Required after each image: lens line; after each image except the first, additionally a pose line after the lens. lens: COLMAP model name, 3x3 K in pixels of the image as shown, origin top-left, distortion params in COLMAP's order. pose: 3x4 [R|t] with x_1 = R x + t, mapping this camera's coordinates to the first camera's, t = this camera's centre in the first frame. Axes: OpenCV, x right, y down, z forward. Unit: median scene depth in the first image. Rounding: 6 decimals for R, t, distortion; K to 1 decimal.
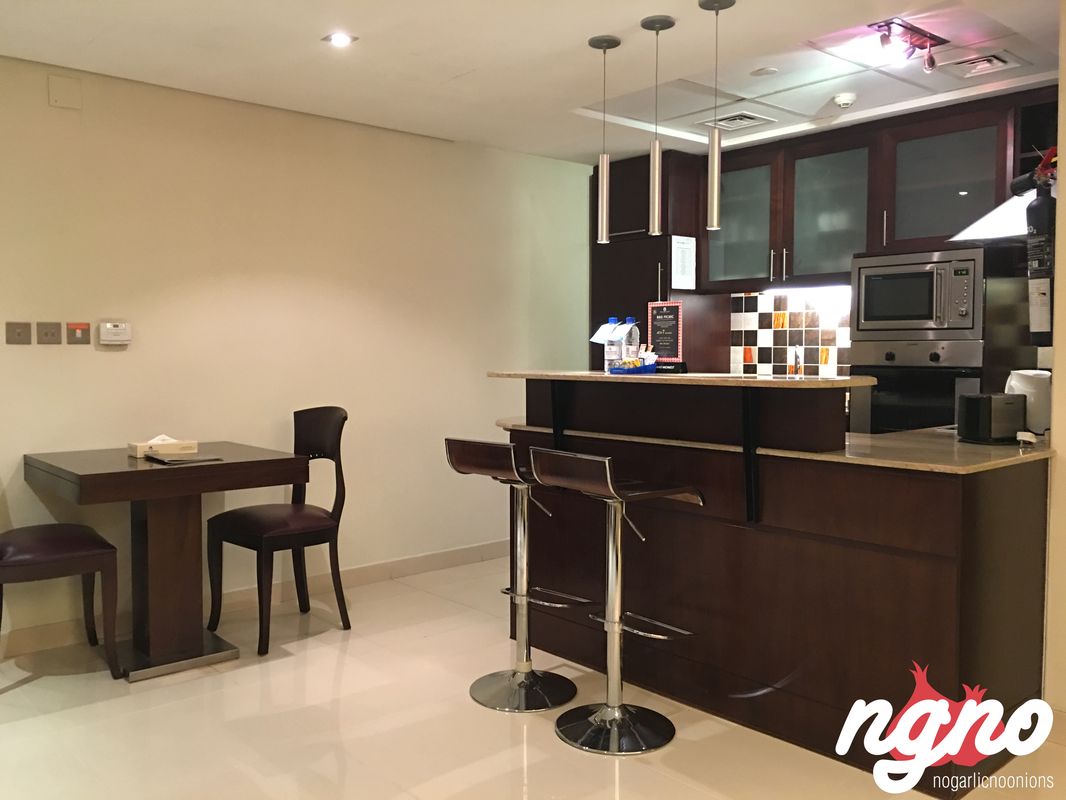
lens RADIAL K [[917.4, 0, 533.0], [0, 917.4, 400.0], [0, 0, 1]] dist [0.068095, -0.000515]
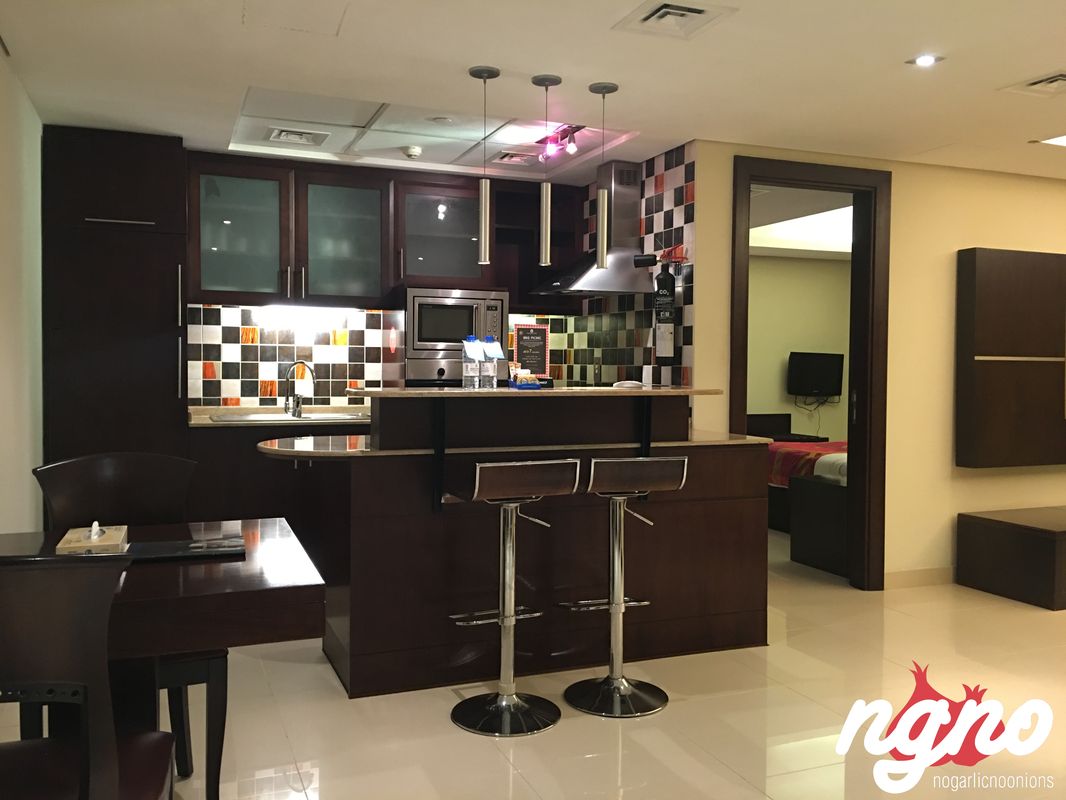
lens RADIAL K [[908.7, 0, 533.0], [0, 908.7, 400.0], [0, 0, 1]] dist [0.012736, 0.001718]
pose [[0.334565, -0.033666, 0.941771, -0.605169], [0.045098, 0.998789, 0.019683, -0.024821], [-0.941293, 0.035887, 0.335678, 0.426809]]
